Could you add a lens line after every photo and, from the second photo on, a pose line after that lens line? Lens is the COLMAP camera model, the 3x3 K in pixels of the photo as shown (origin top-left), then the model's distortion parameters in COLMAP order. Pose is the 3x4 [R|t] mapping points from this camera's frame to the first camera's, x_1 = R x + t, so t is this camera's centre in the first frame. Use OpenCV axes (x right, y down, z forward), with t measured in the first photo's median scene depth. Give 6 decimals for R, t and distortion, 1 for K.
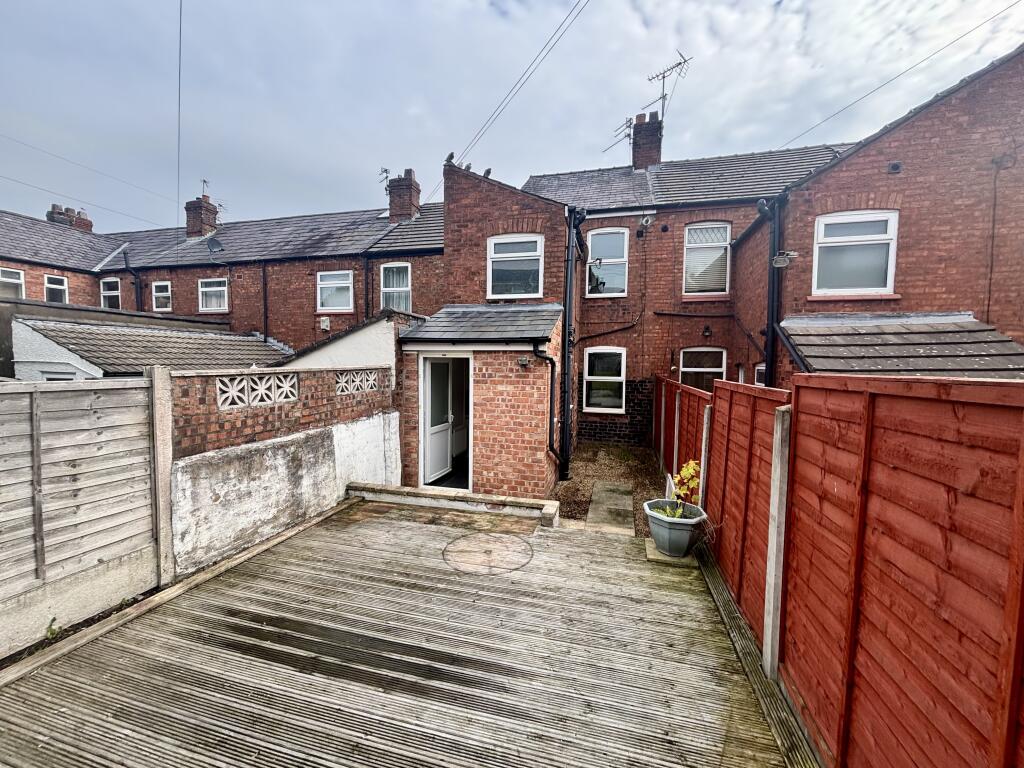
lens RADIAL K [[409.7, 0, 512.0], [0, 409.7, 384.0], [0, 0, 1]] dist [-0.000025, -0.000321]
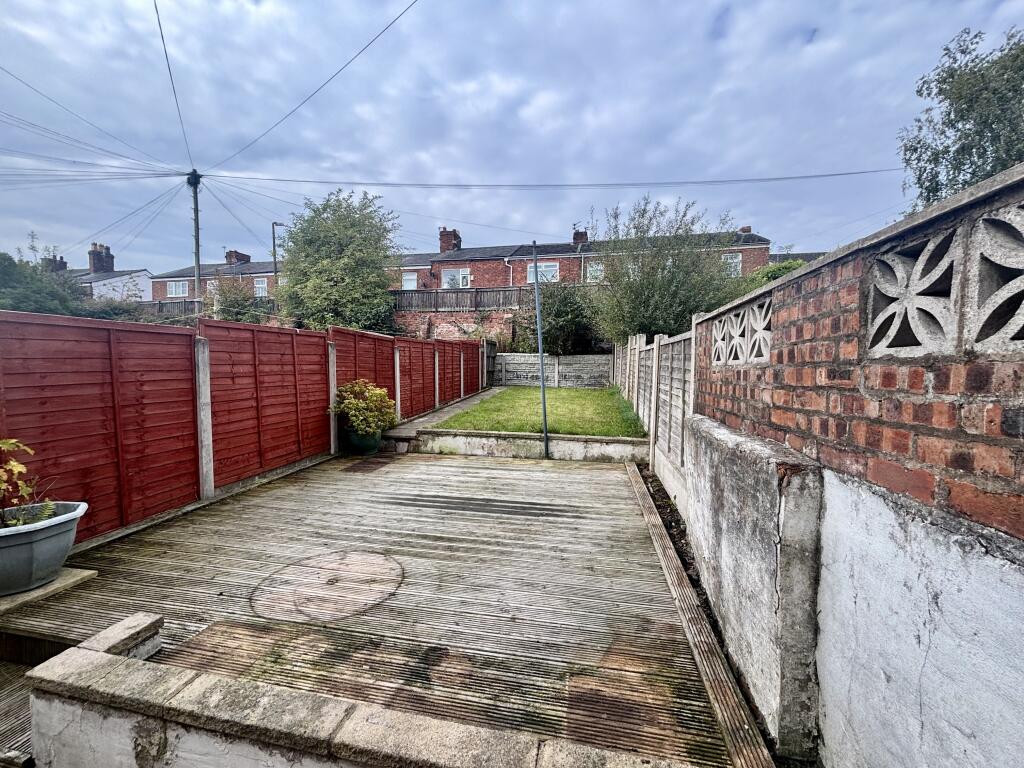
lens RADIAL K [[409.7, 0, 512.0], [0, 409.7, 384.0], [0, 0, 1]] dist [-0.000025, -0.000321]
pose [[-0.997256, -0.015236, -0.072444, -0.244579], [-0.022201, 0.995101, 0.096340, 0.027804], [0.070621, 0.097684, -0.992709, 1.386050]]
